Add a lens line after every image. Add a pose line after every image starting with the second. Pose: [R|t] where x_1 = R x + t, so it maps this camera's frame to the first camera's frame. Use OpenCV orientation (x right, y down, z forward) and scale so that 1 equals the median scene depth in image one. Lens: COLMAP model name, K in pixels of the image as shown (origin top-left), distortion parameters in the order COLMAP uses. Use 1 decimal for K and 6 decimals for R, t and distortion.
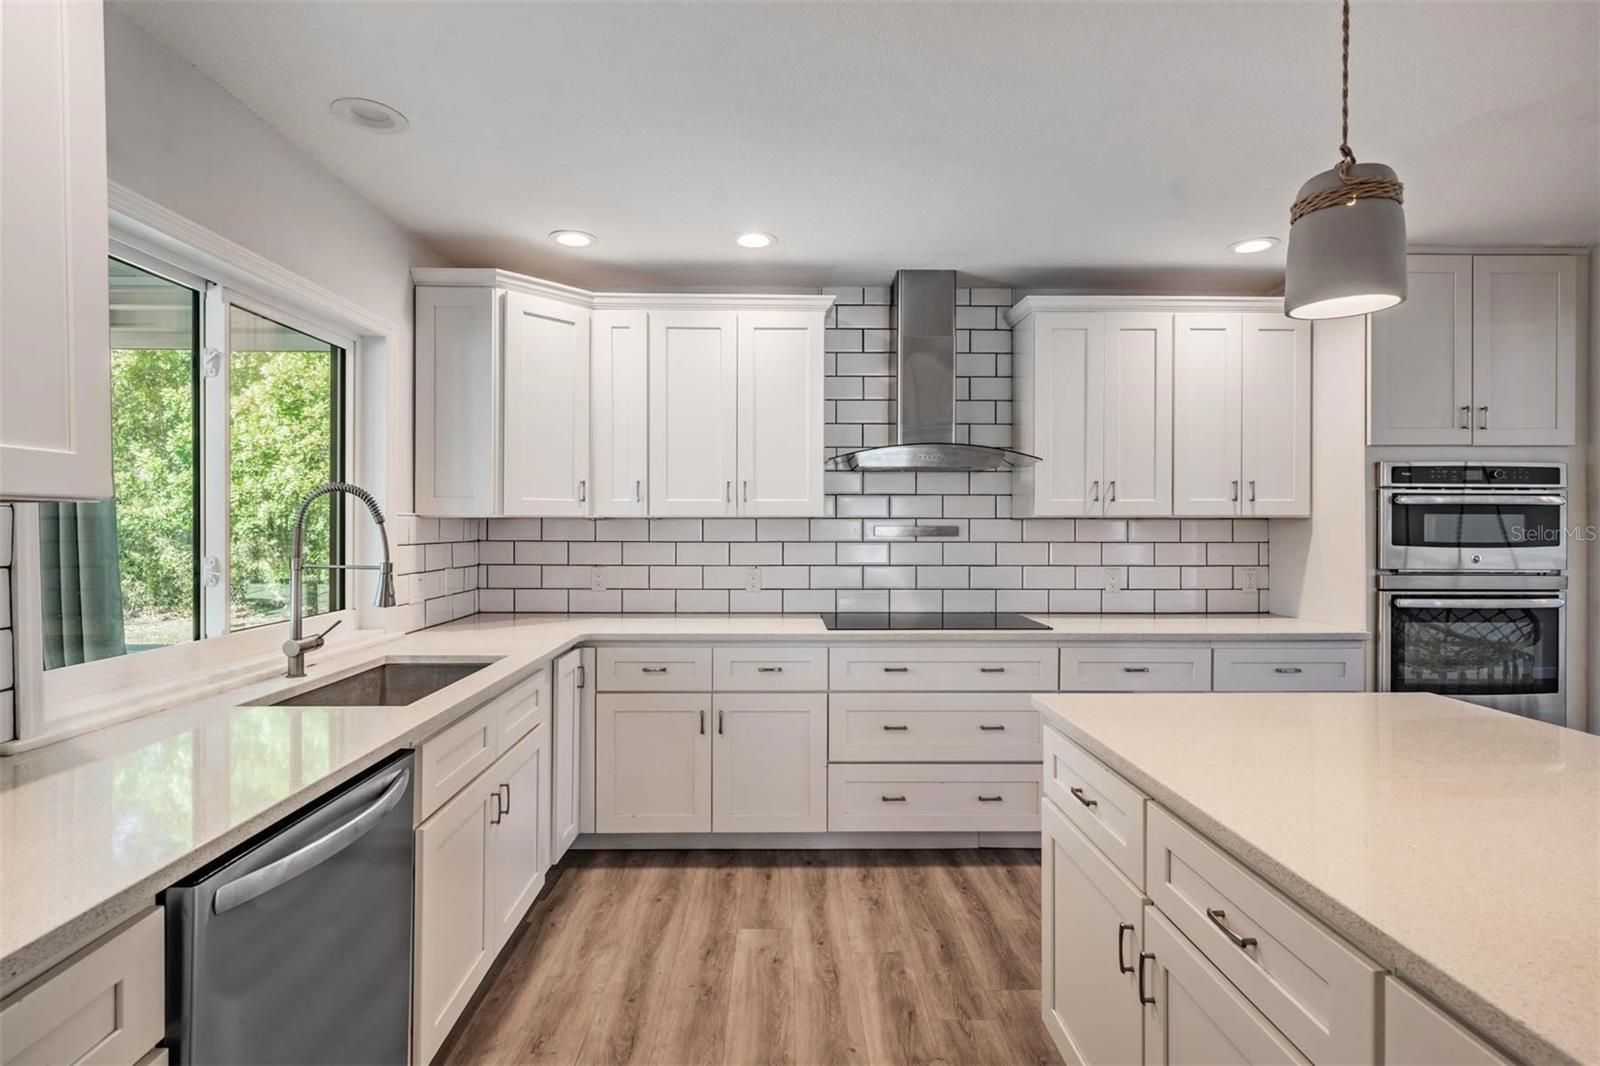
lens RADIAL K [[767.0, 0, 794.6], [0, 767.0, 527.8], [0, 0, 1]] dist [-0.000345, 0.000018]
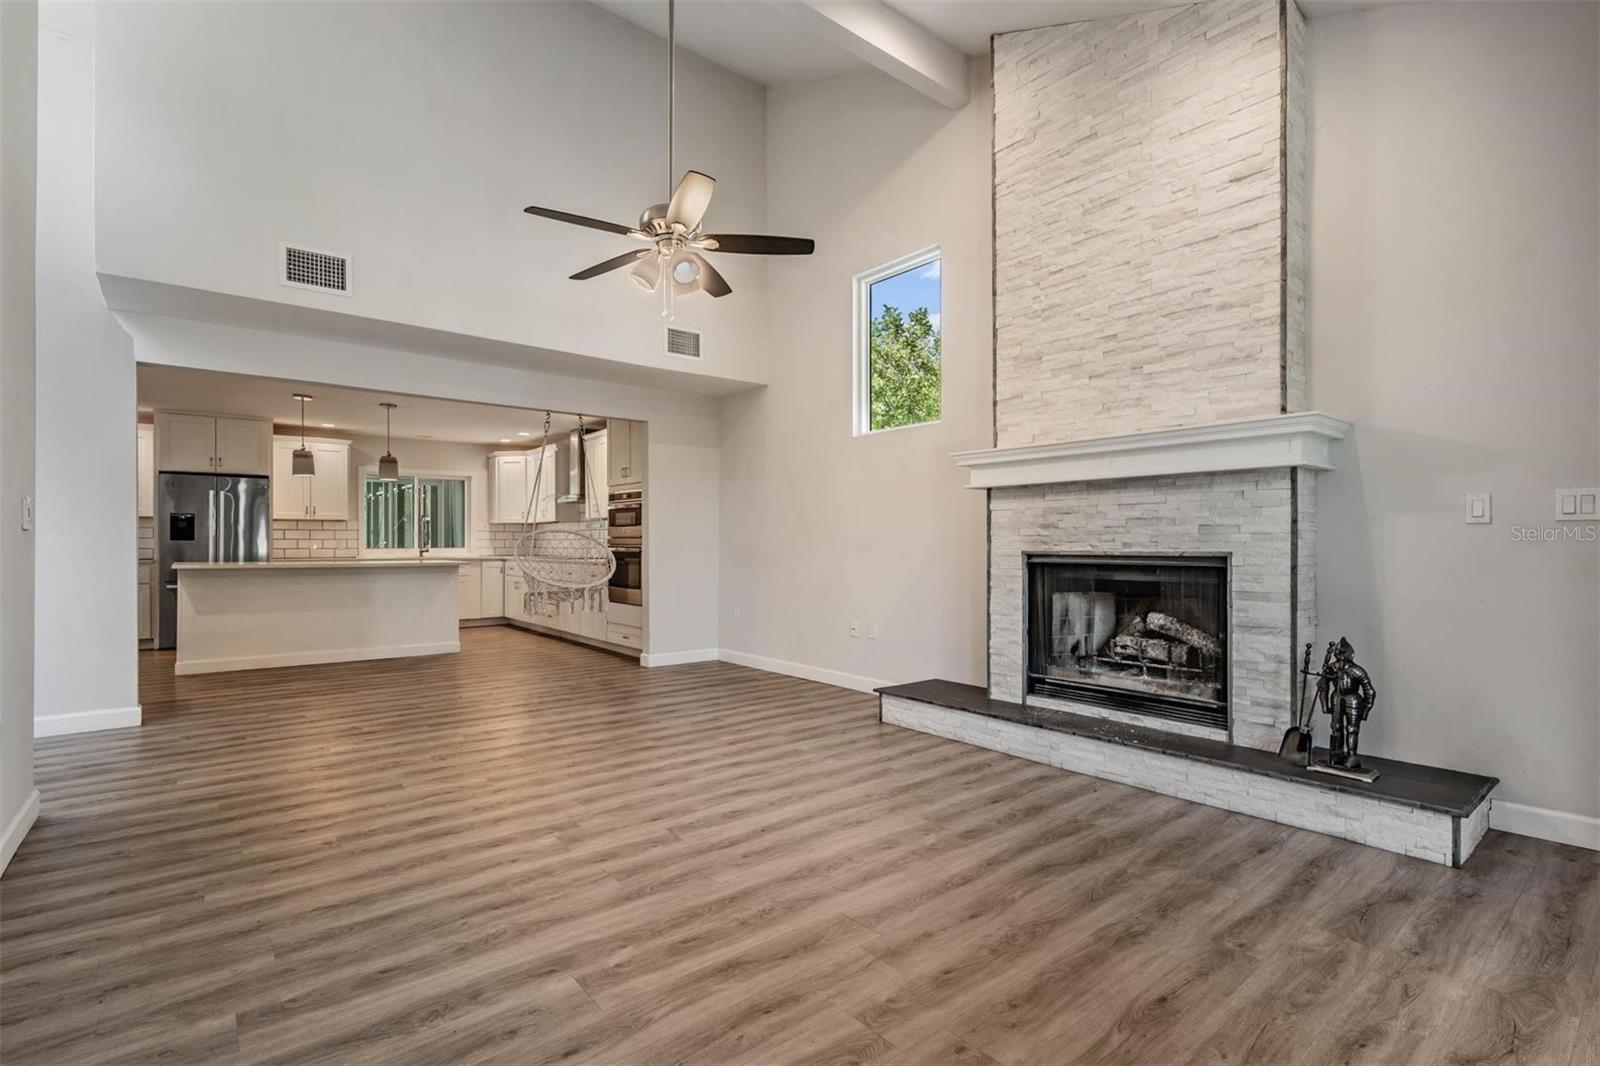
lens RADIAL K [[755.4, 0, 797.5], [0, 755.4, 543.2], [0, 0, 1]] dist [0.013210, 0.000111]
pose [[0.615746, -0.001674, -0.787943, 2.986578], [0.000009, 0.999998, -0.002117, 0.080343], [0.787944, 0.001297, 0.615745, -0.025343]]
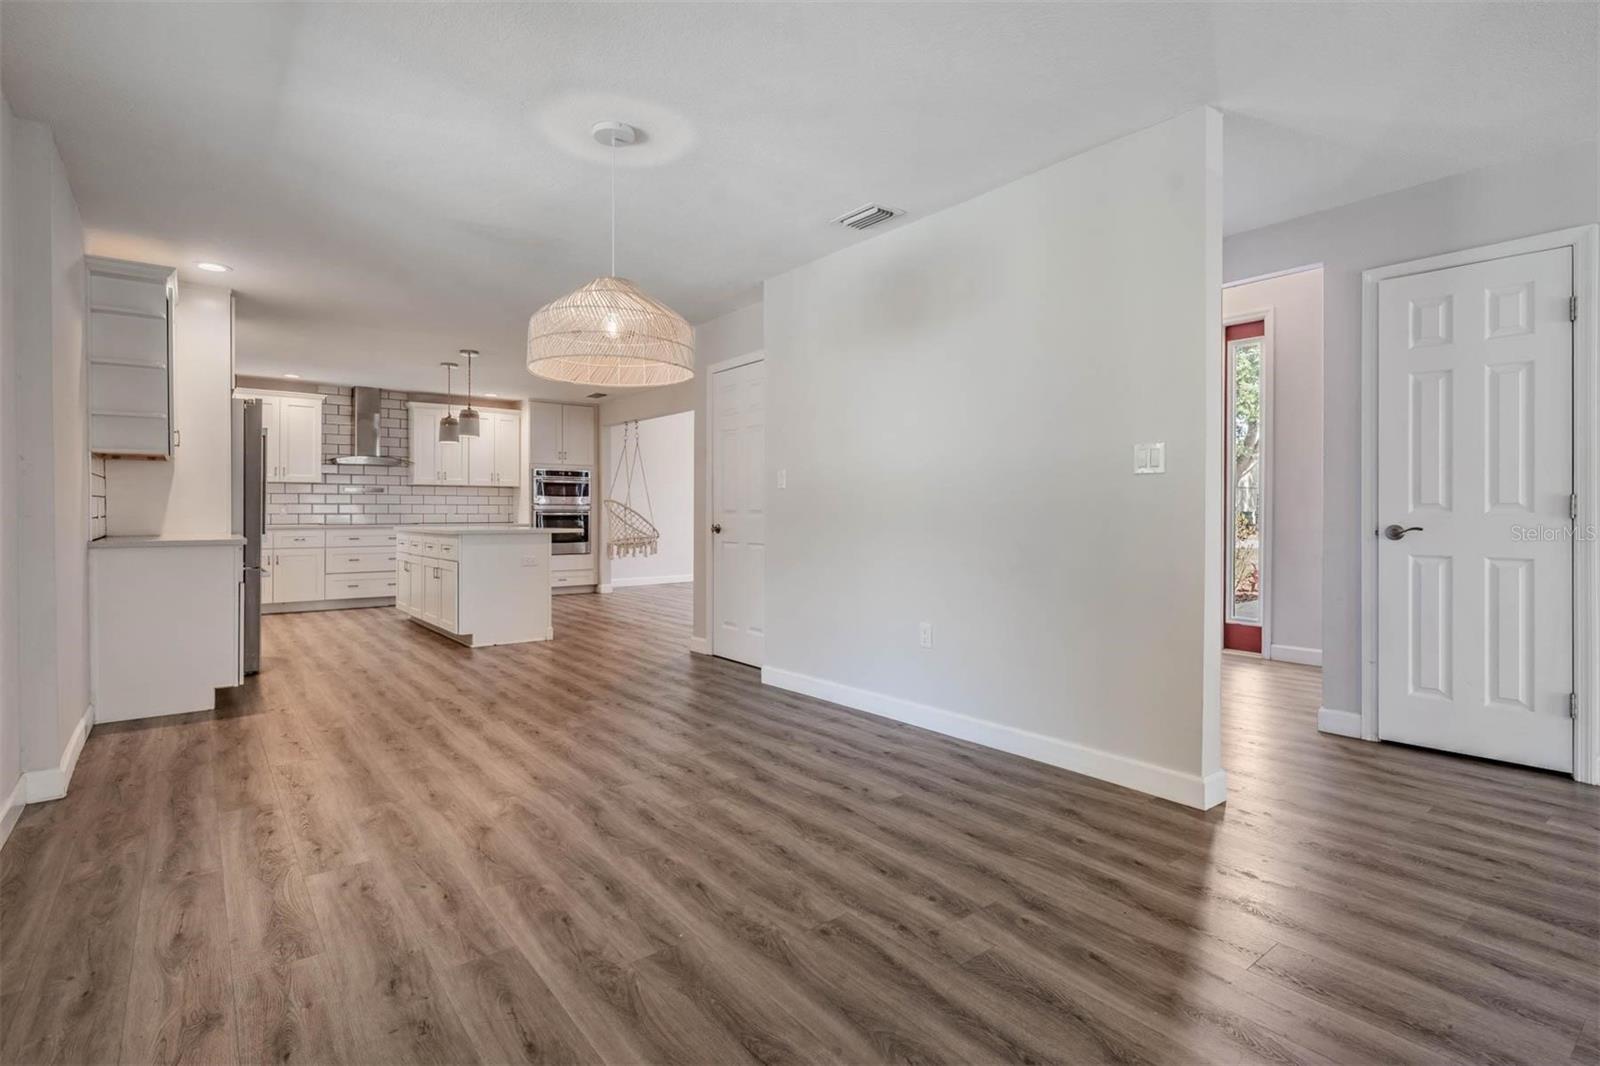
lens RADIAL K [[764.4, 0, 790.9], [0, 764.4, 513.3], [0, 0, 1]] dist [-0.000307, -0.000283]
pose [[0.797745, -0.002037, 0.602991, -0.256990], [0.000981, 0.999997, 0.002080, 0.086222], [-0.602994, -0.001068, 0.797745, -2.017789]]
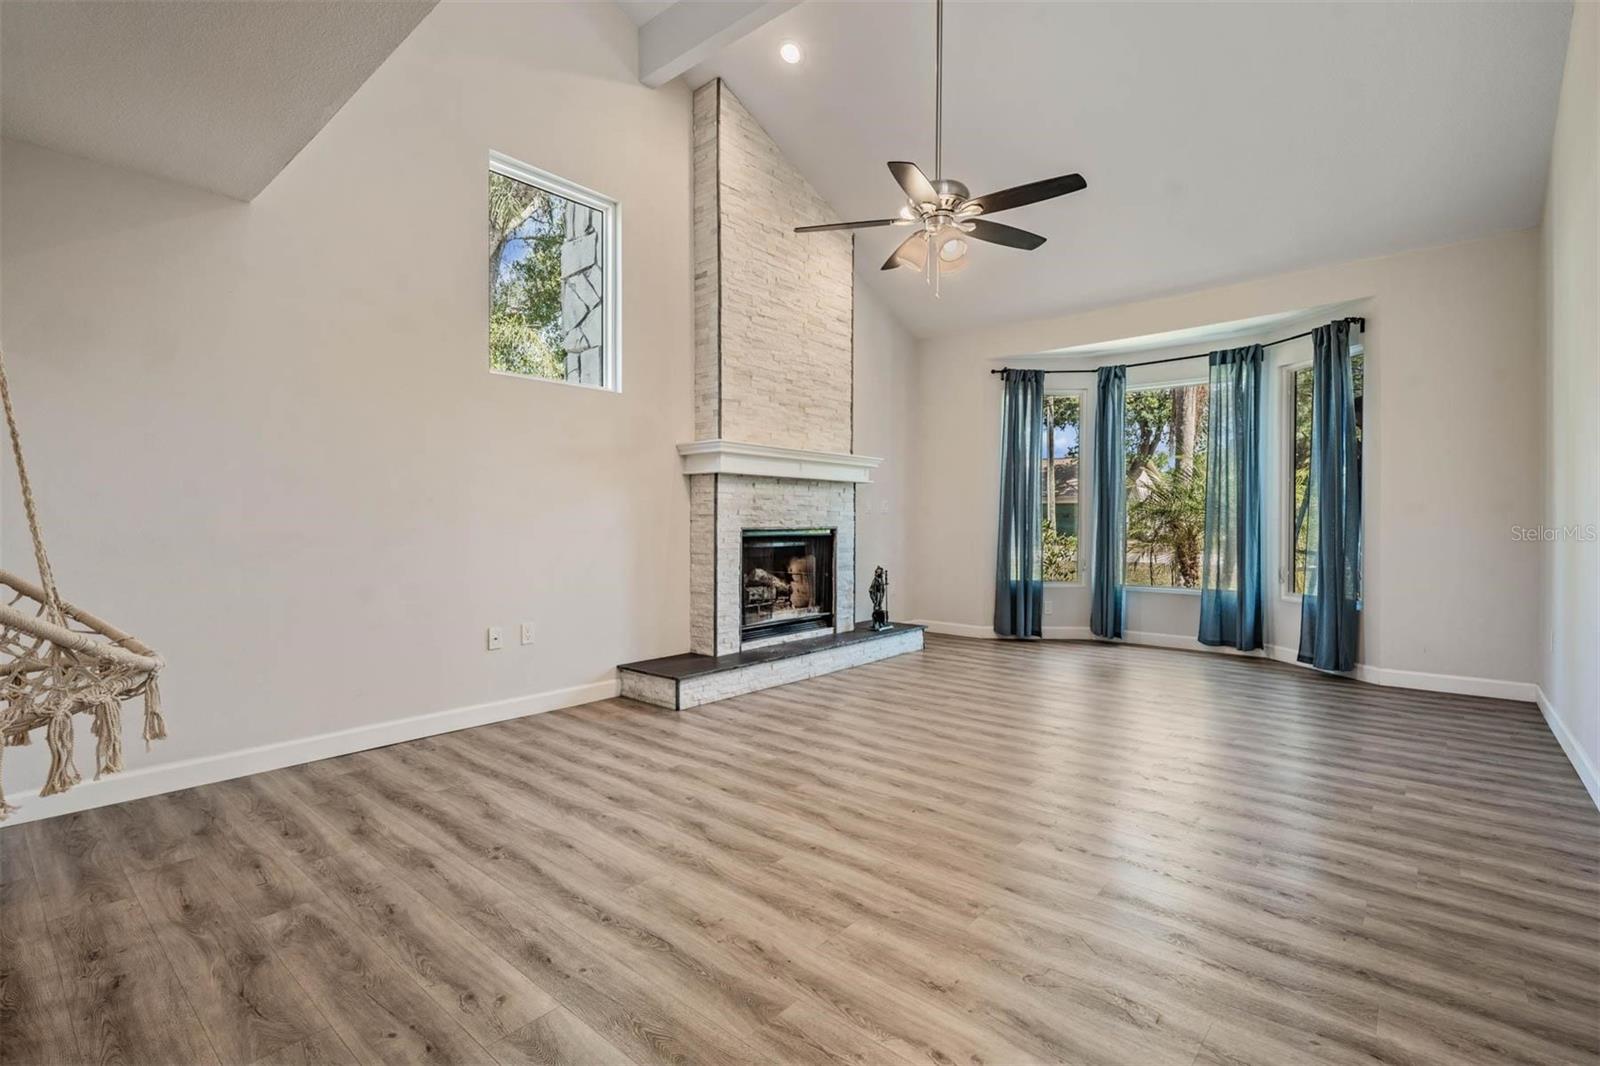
lens RADIAL K [[738.5, 0, 798.0], [0, 738.5, 528.6], [0, 0, 1]] dist [-0.001568, -0.000303]
pose [[0.660483, -0.006668, 0.750811, 1.038839], [0.001276, 0.999969, 0.007757, 0.081248], [-0.750840, -0.004165, 0.660471, -0.042478]]
